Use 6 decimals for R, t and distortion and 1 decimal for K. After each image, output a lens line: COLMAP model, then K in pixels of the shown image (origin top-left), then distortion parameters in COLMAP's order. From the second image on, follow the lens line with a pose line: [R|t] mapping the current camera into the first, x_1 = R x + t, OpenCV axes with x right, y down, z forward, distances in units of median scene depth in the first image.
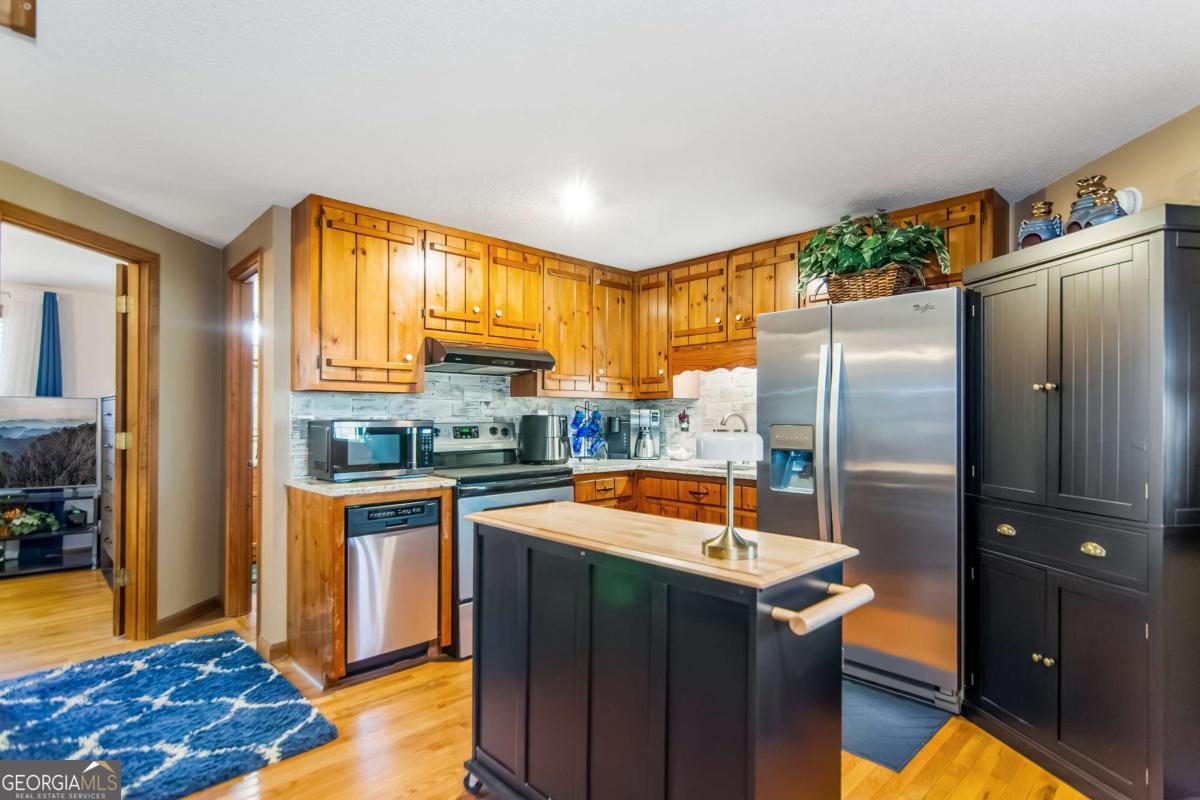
lens RADIAL K [[598.9, 0, 599.6], [0, 598.9, 415.0], [0, 0, 1]] dist [-0.000165, -0.000307]
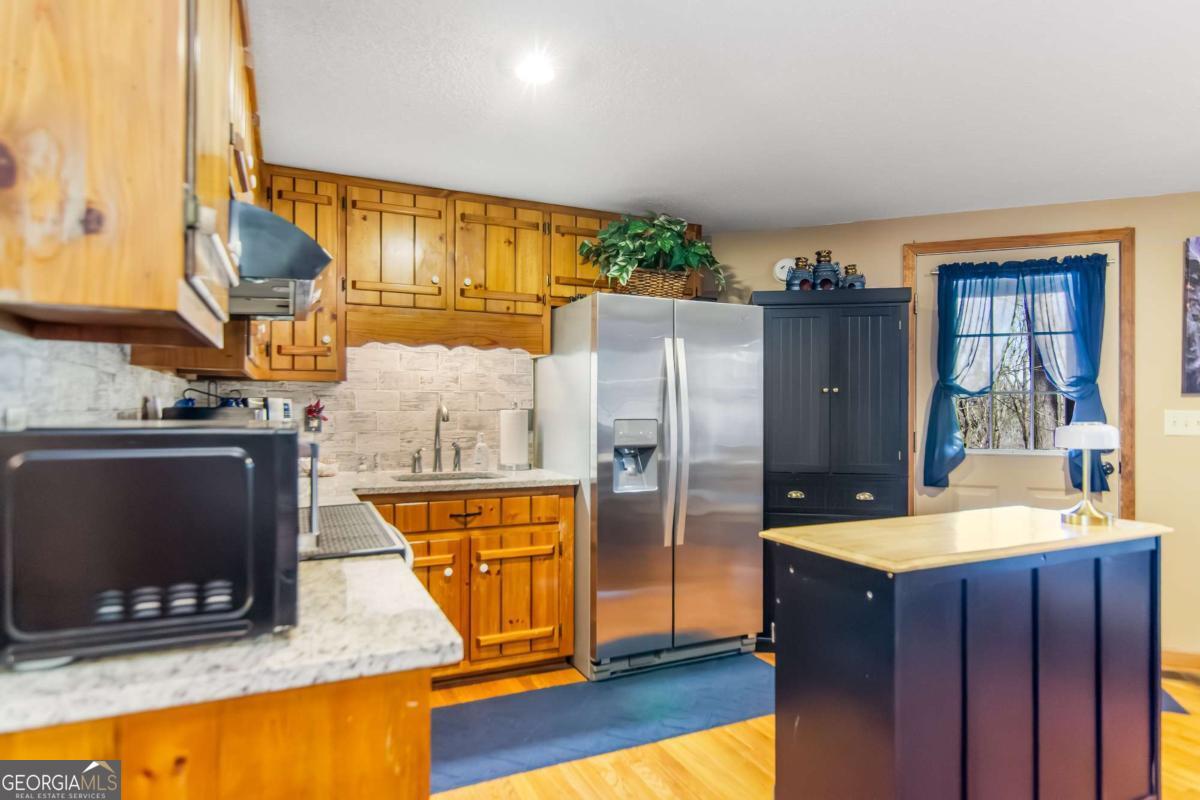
lens RADIAL K [[665.9, 0, 598.8], [0, 665.9, 407.4], [0, 0, 1]] dist [-0.000840, -0.000082]
pose [[0.327713, 0.003458, 0.944771, -0.542599], [-0.003830, 0.999990, -0.002332, 0.000934], [-0.944770, -0.002854, 0.327723, 0.575769]]
